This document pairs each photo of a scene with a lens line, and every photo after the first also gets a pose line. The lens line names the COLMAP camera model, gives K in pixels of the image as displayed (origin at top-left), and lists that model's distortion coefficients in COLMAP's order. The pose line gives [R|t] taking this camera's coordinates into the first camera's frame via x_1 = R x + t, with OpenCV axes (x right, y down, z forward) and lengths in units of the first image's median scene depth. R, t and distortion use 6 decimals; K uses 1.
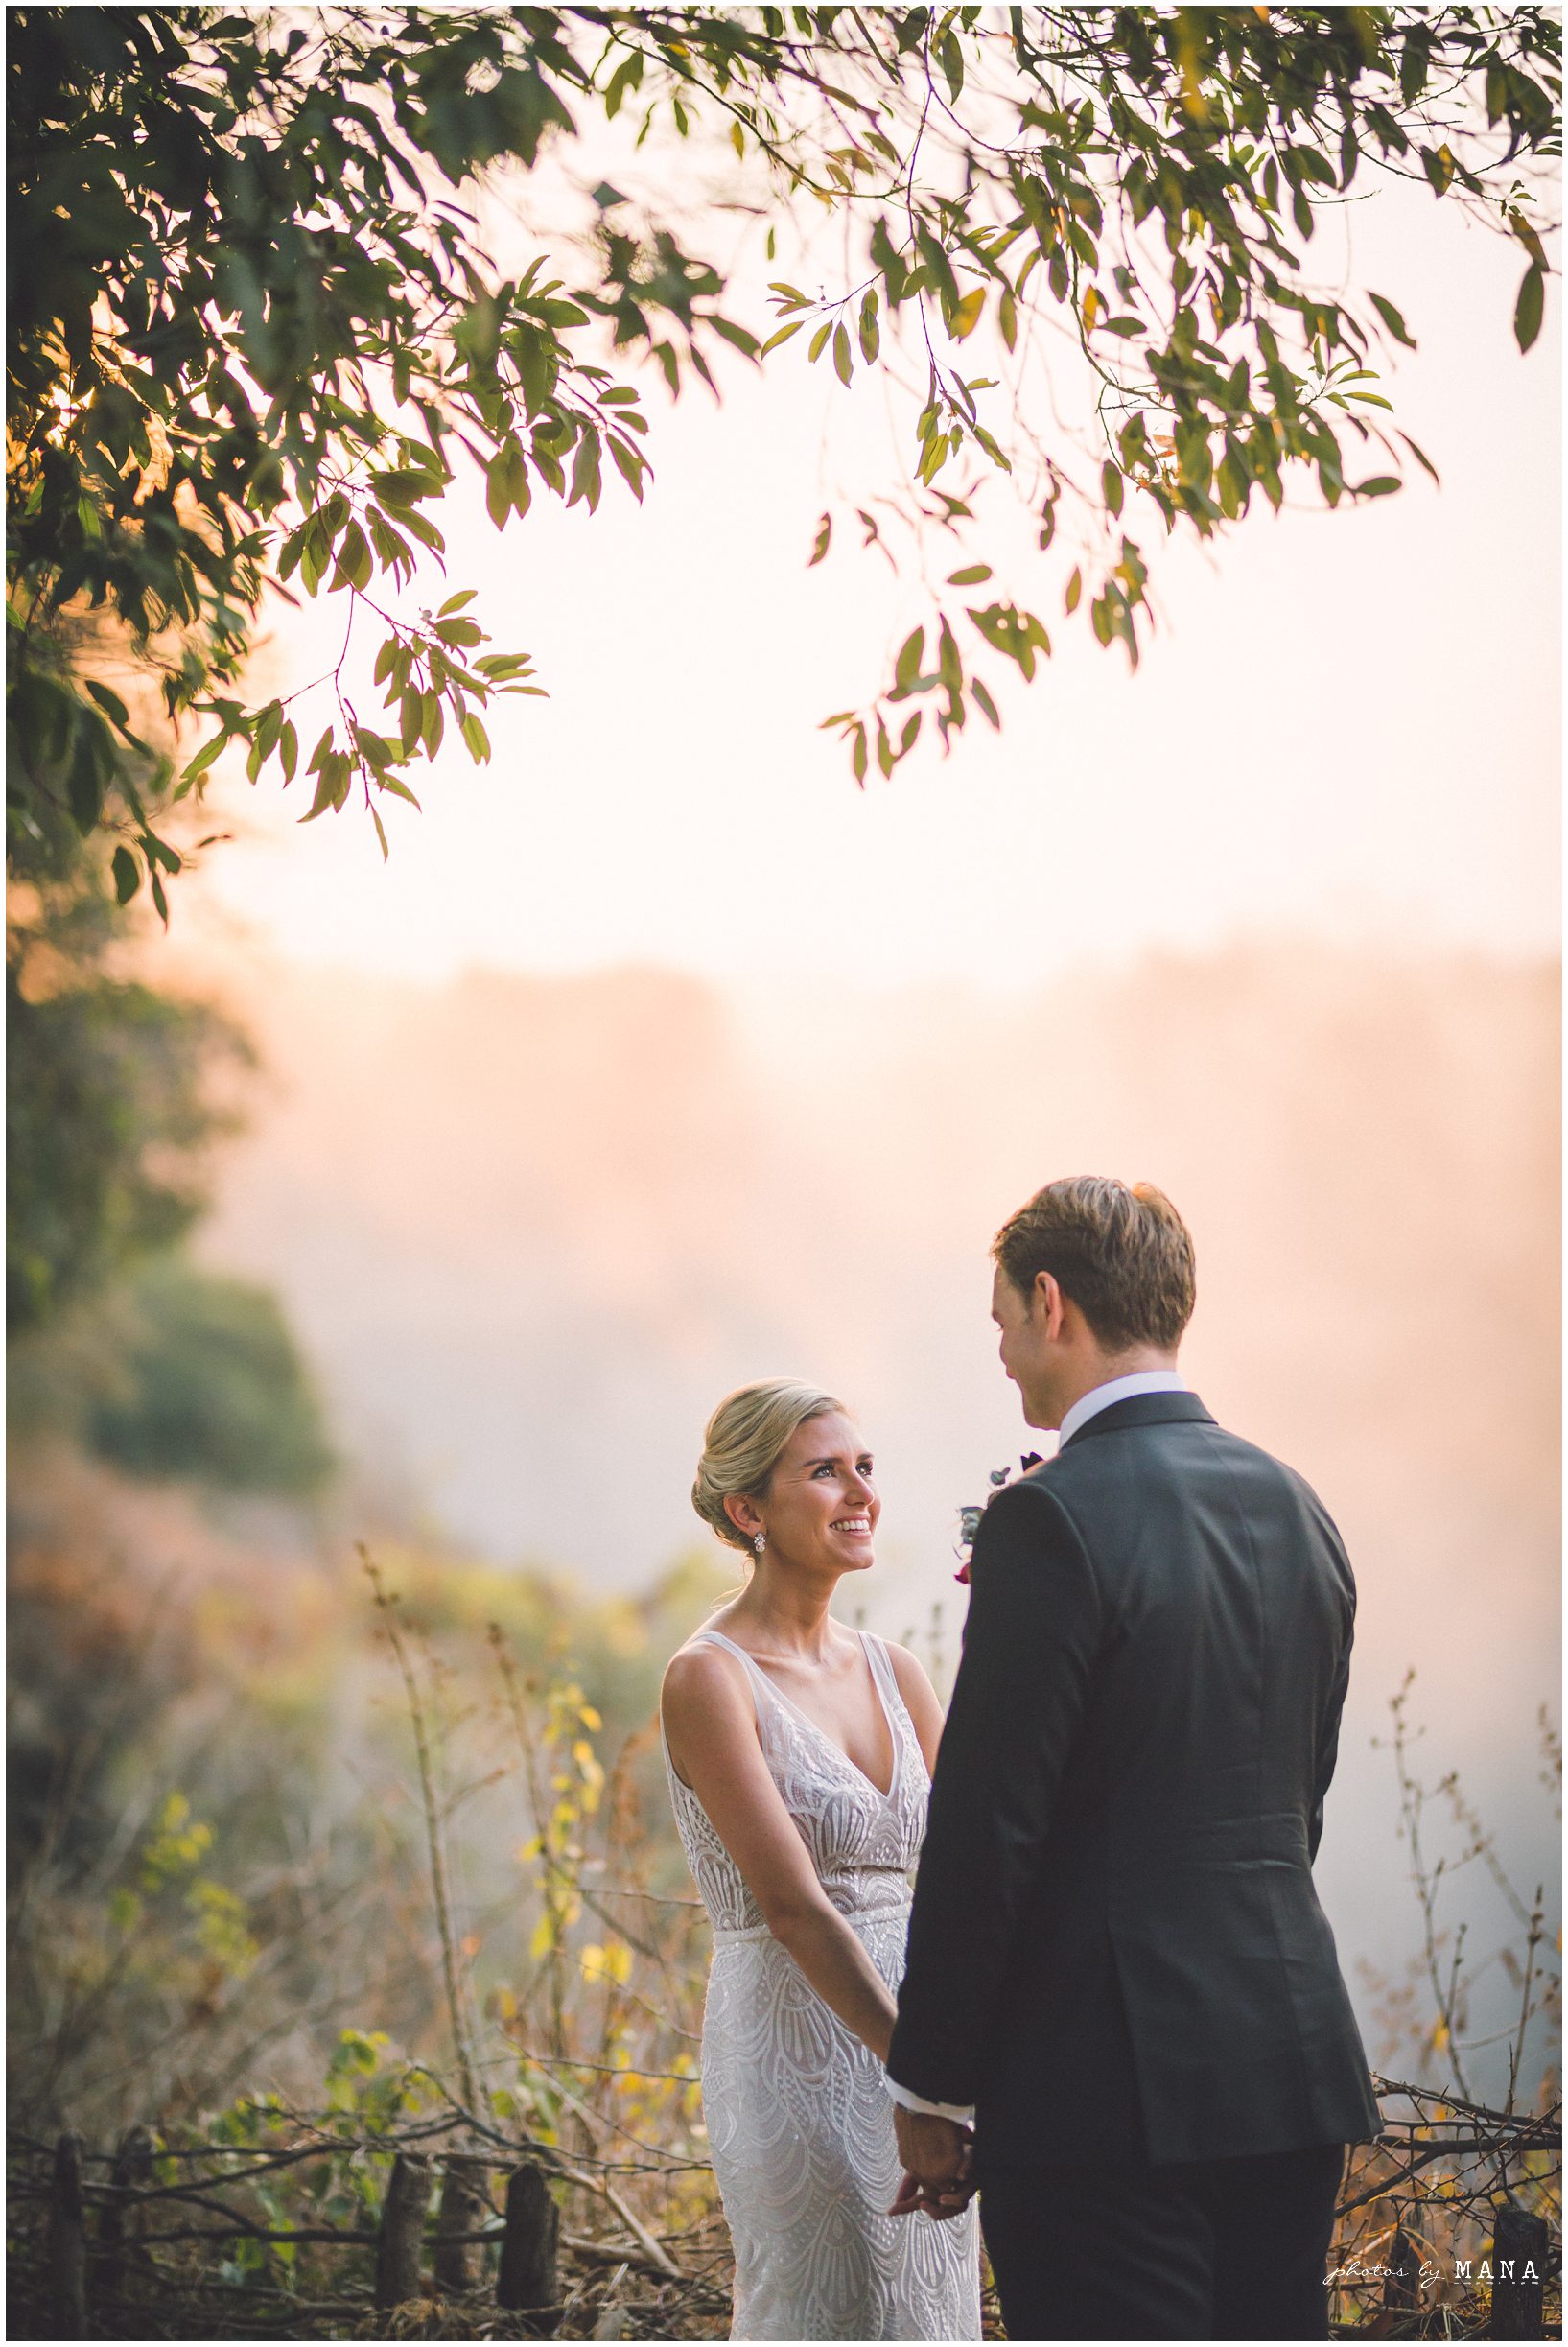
lens RADIAL K [[5681.8, 0, 795.4], [0, 5681.8, 1170.8], [0, 0, 1]] dist [0.106459, 0.000000]
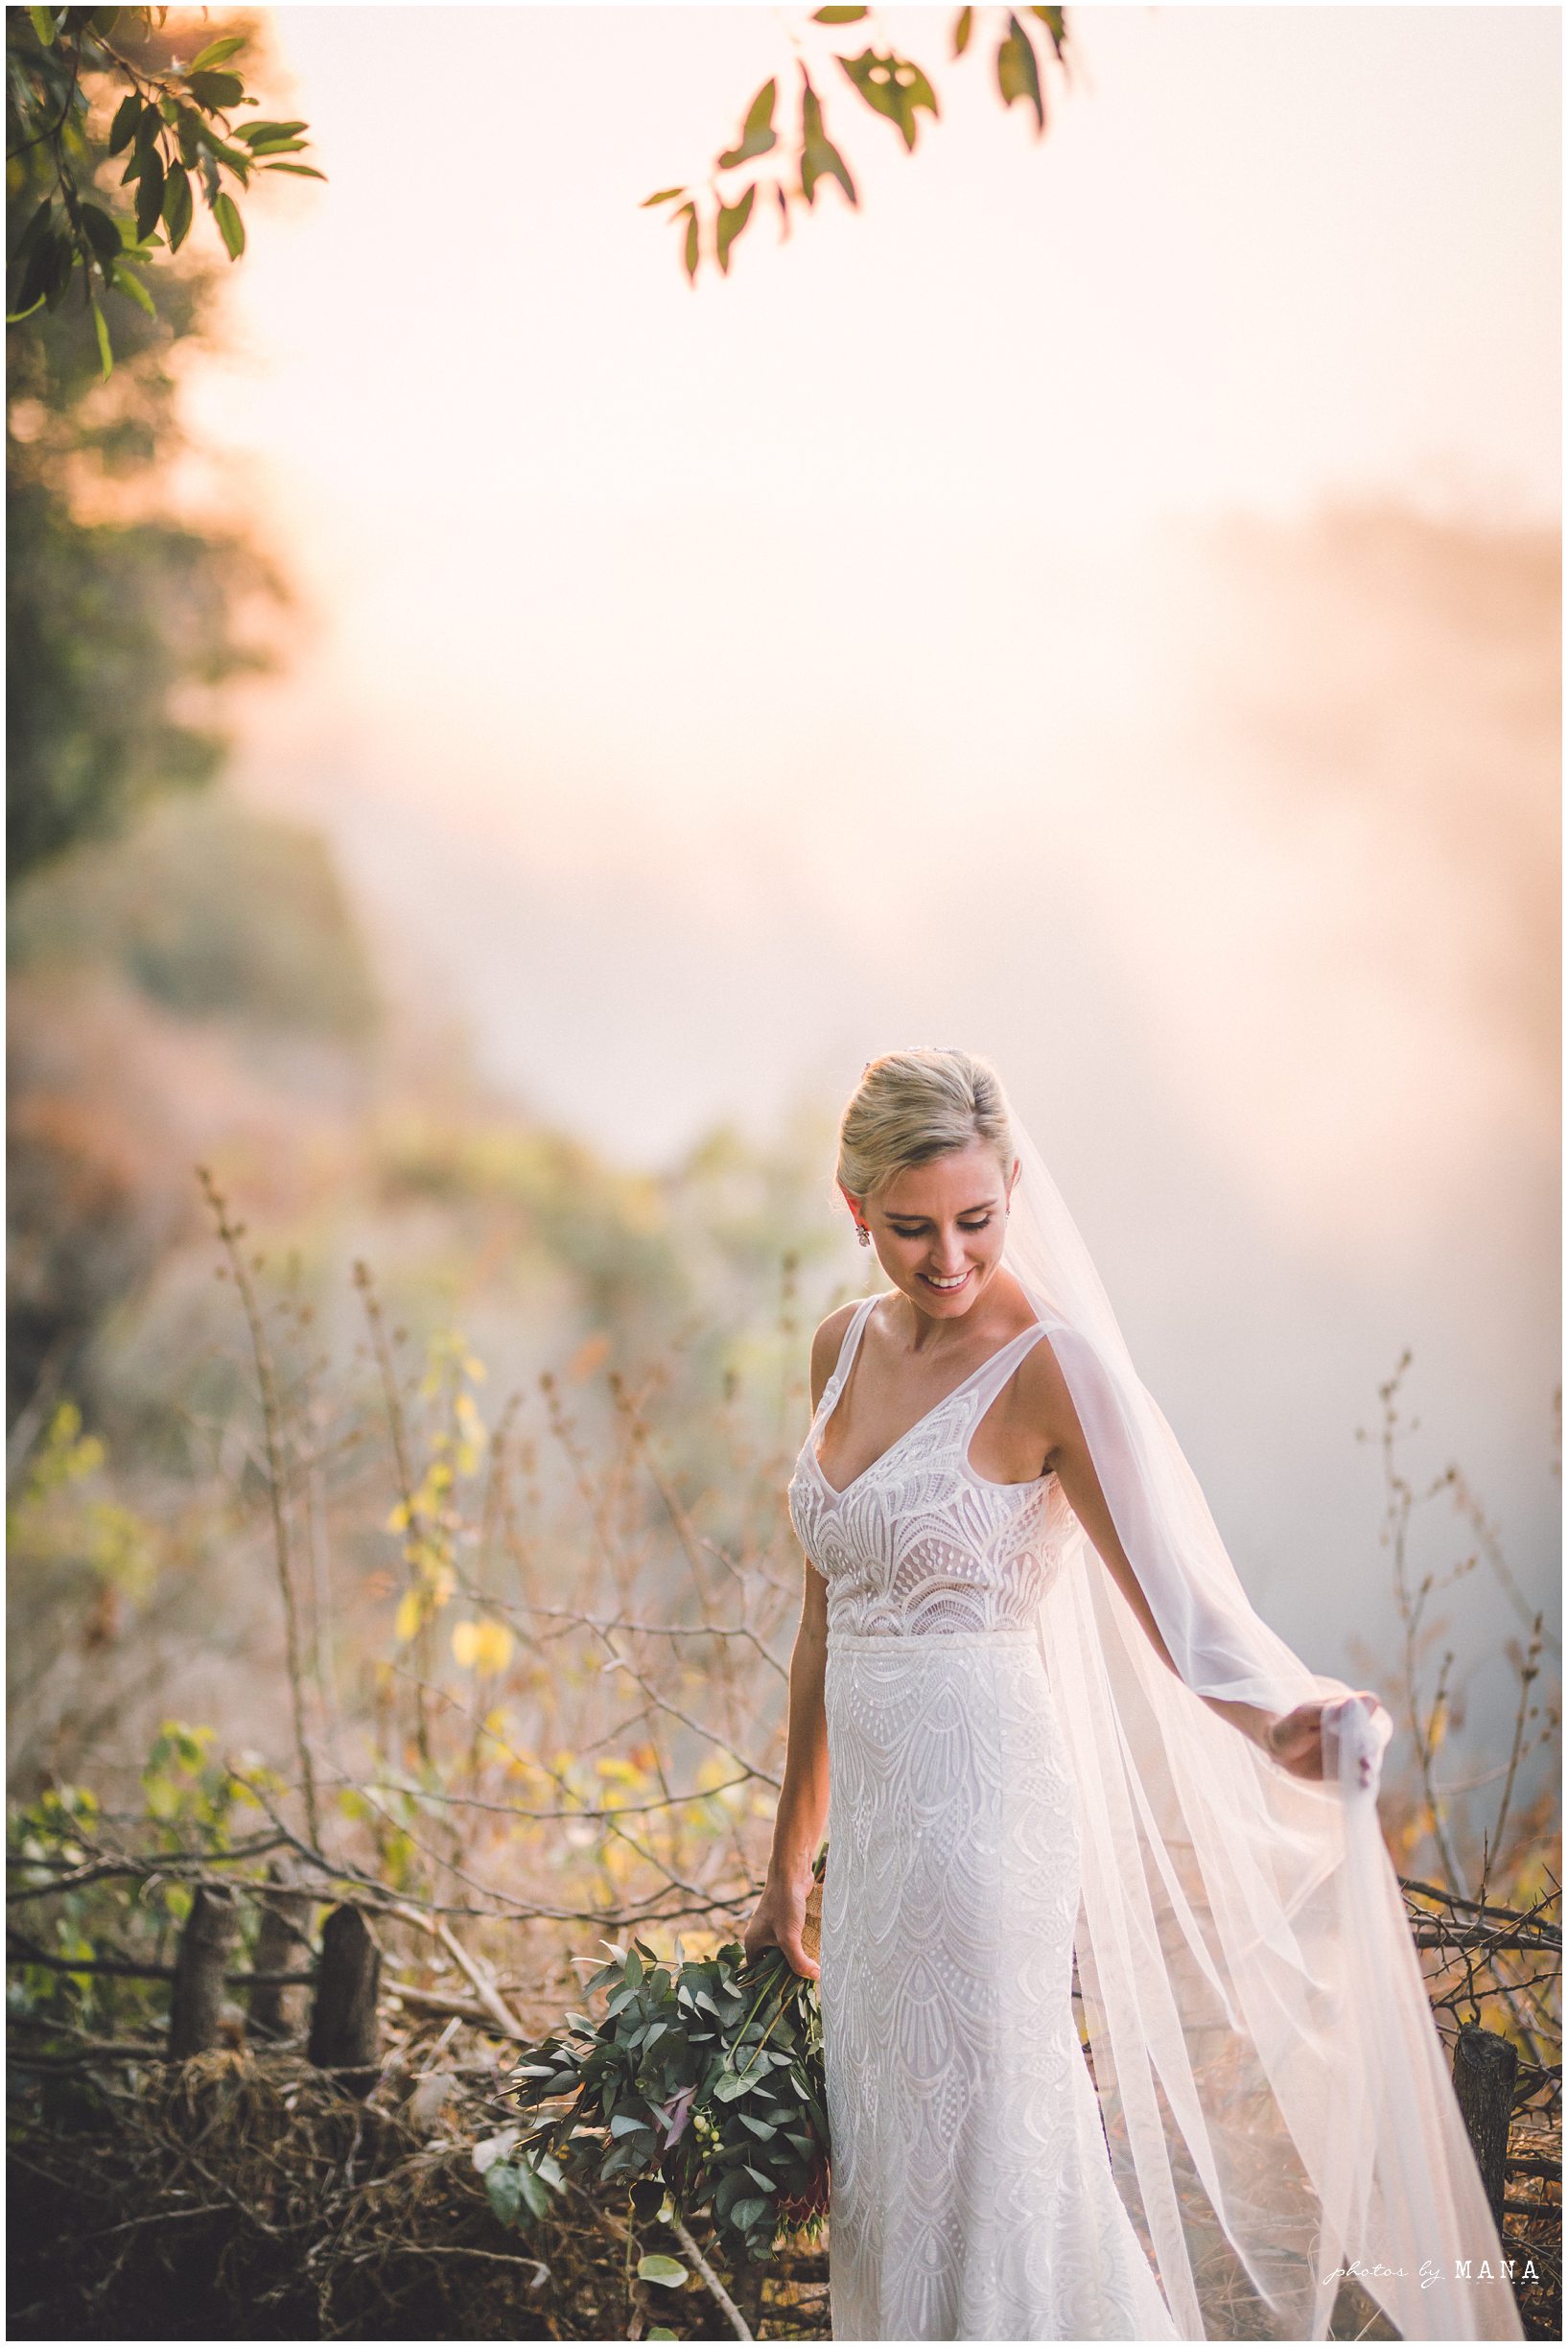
lens RADIAL K [[5681.8, 0, 770.3], [0, 5681.8, 1169.4], [0, 0, 1]] dist [0.106459, 0.000000]
pose [[0.999251, 0.035671, -0.014993, 0.024975], [-0.034391, 0.996329, 0.078398, -0.005906], [0.017735, -0.077824, 0.996809, 0.143729]]
